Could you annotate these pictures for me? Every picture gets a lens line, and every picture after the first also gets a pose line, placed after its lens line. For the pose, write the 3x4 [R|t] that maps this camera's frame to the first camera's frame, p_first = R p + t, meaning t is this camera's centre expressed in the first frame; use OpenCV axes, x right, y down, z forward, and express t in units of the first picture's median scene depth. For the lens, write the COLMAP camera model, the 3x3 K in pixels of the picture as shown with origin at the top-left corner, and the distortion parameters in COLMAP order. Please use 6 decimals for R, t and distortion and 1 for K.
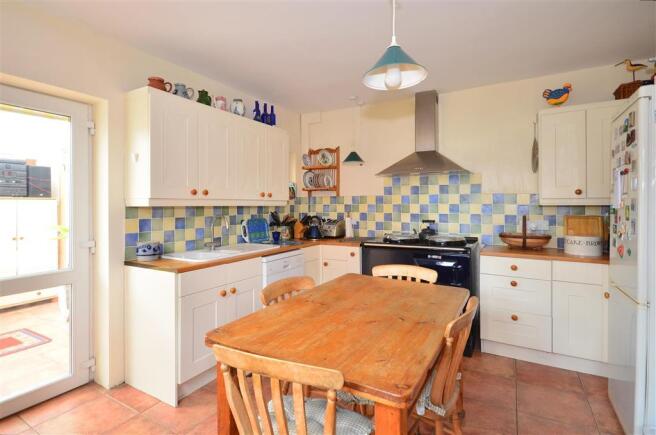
lens RADIAL K [[325.9, 0, 327.4], [0, 325.9, 205.9], [0, 0, 1]] dist [0.001958, 0.000216]
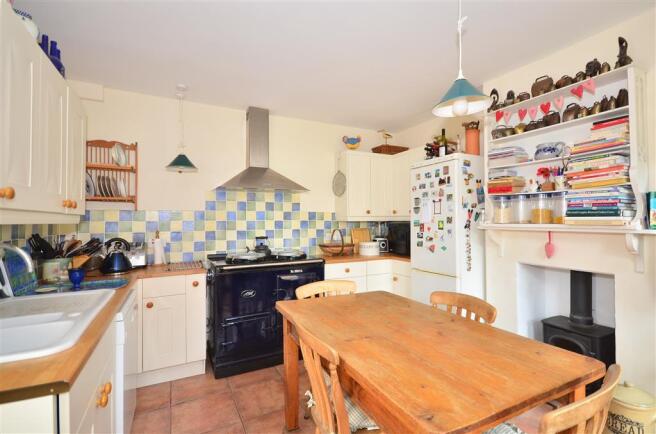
lens RADIAL K [[304.4, 0, 328.0], [0, 304.4, 217.0], [0, 0, 1]] dist [0.011517, 0.000161]
pose [[0.550584, 0.008657, 0.834735, -0.359199], [0.007467, 0.999855, -0.015294, -0.000950], [-0.834747, 0.014653, 0.550439, 0.312384]]
